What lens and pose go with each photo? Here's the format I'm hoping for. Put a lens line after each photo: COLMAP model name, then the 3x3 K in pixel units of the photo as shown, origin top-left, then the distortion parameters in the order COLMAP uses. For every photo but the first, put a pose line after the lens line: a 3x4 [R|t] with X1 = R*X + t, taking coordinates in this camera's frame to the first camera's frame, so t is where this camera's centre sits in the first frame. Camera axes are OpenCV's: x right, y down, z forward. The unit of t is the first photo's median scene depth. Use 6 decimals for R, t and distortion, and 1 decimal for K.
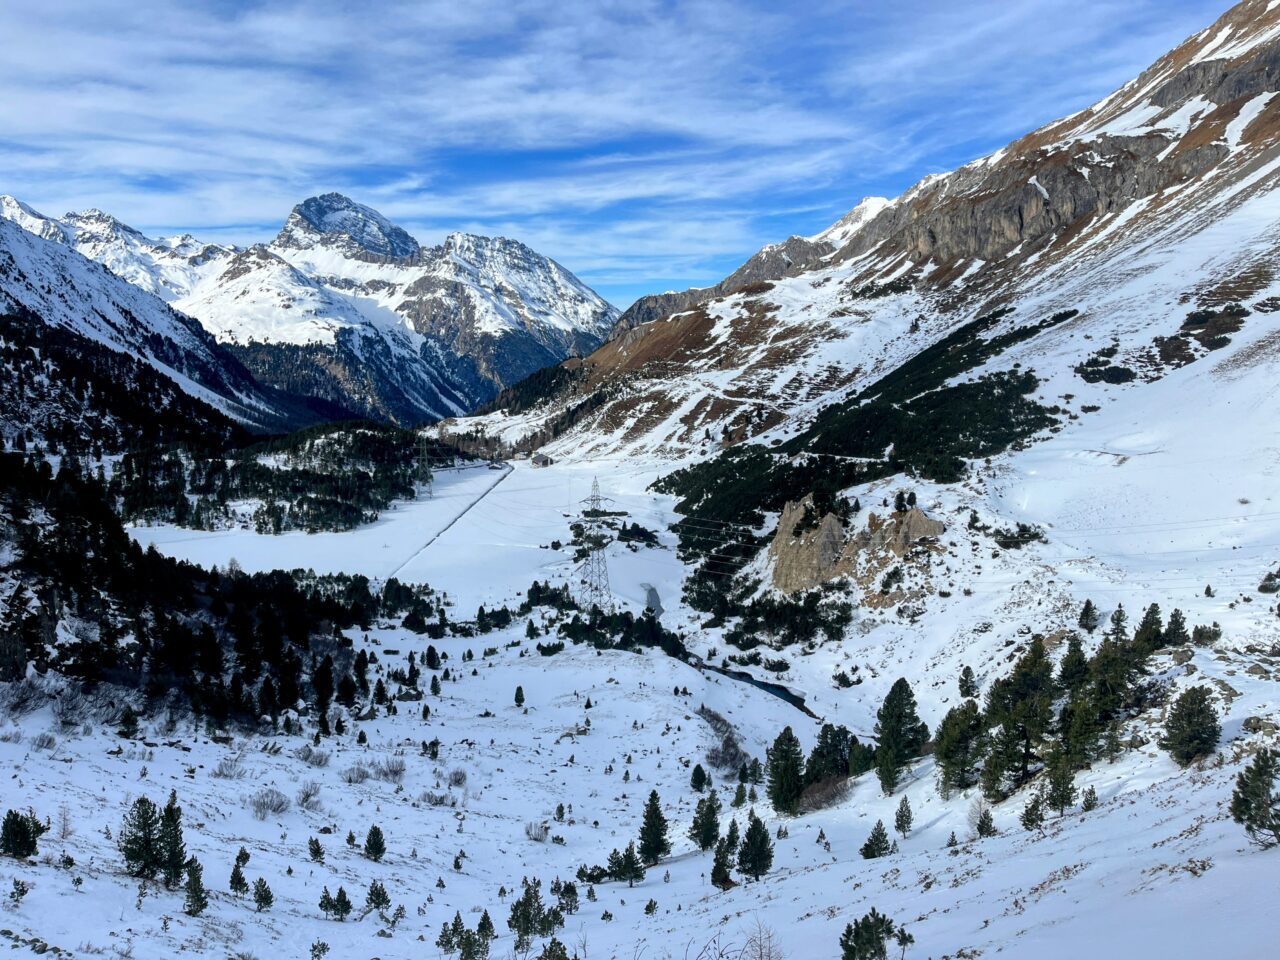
lens RADIAL K [[953.9, 0, 638.4], [0, 953.9, 484.4], [0, 0, 1]] dist [0.012105, -0.025490]
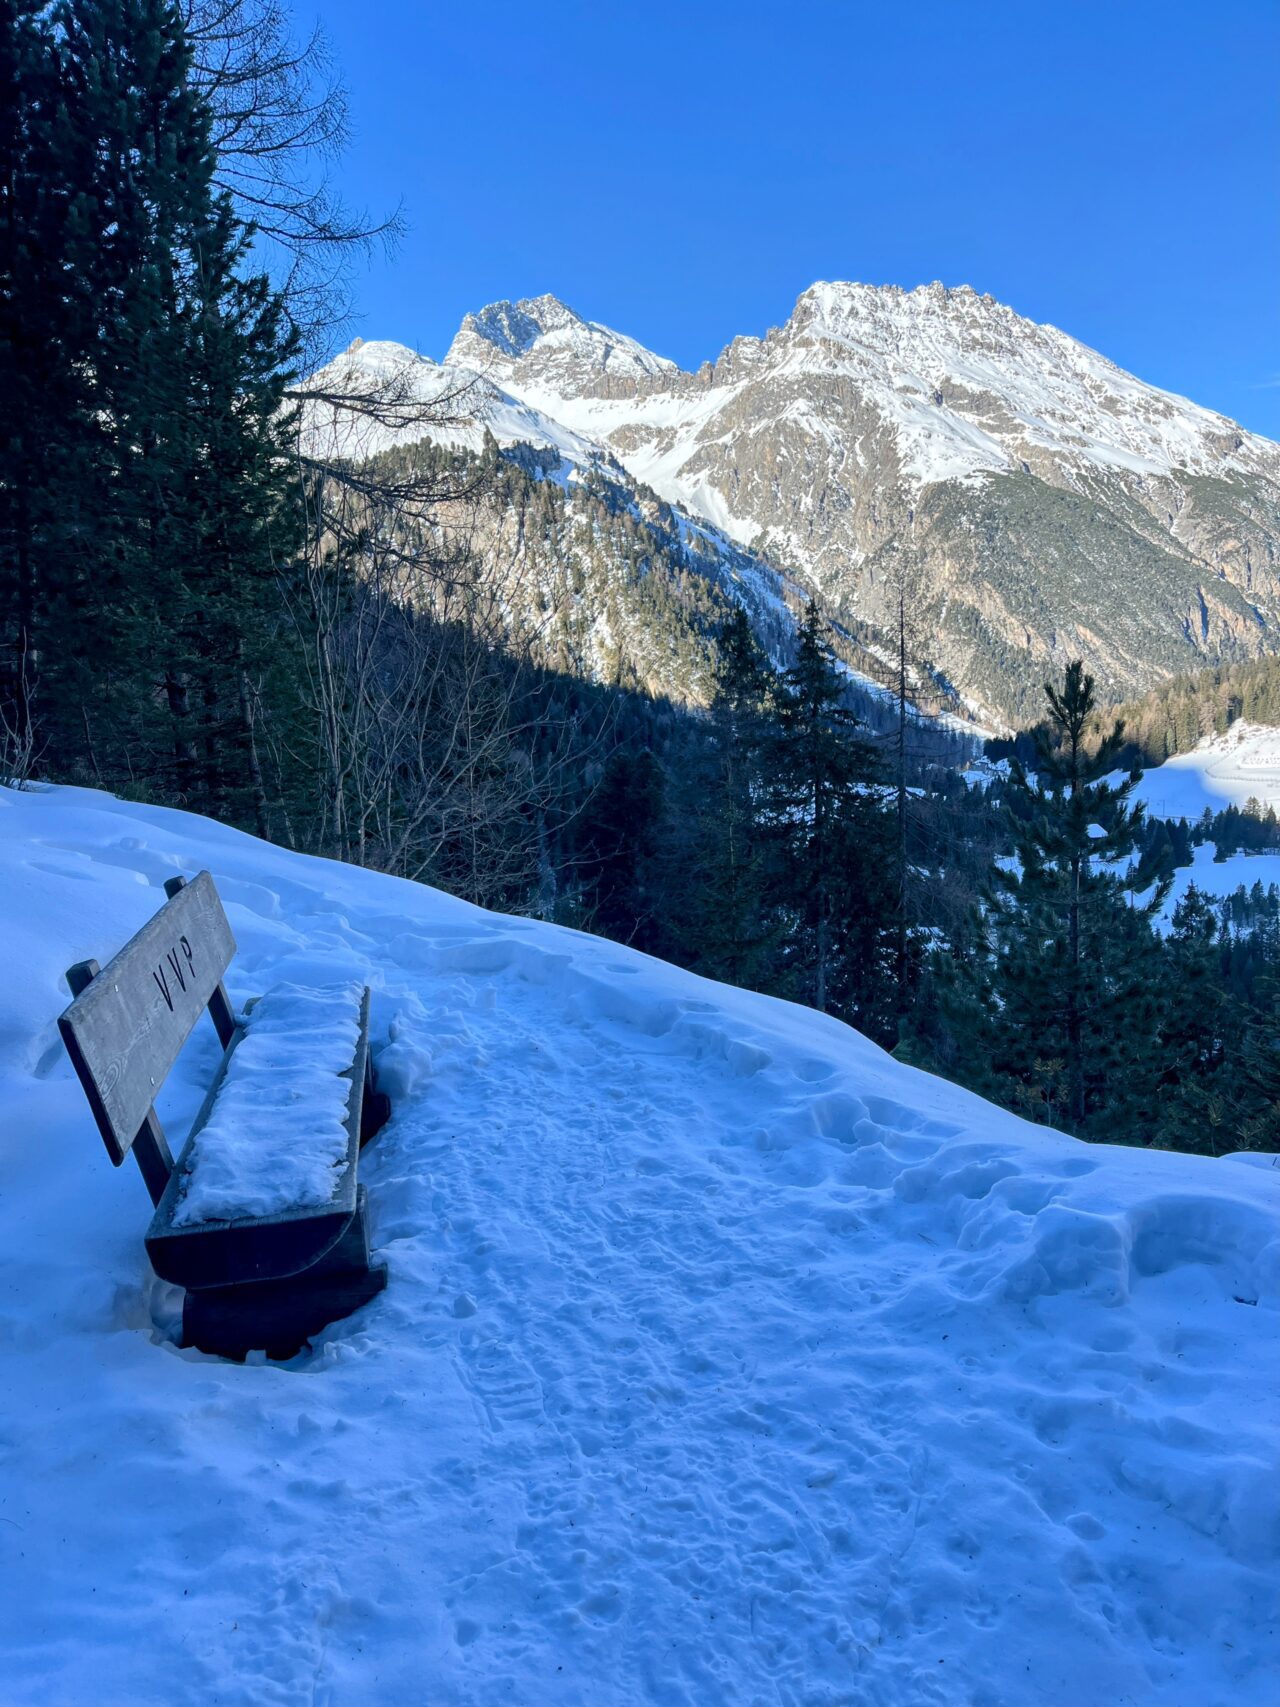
lens RADIAL K [[1272.1, 0, 638.7], [0, 1272.1, 852.1], [0, 0, 1]] dist [0.012105, -0.025490]
pose [[0.964055, -0.018177, -0.265081, -0.131392], [0.017605, 0.999835, -0.004535, -0.023683], [0.265119, -0.000295, 0.964216, 0.480180]]
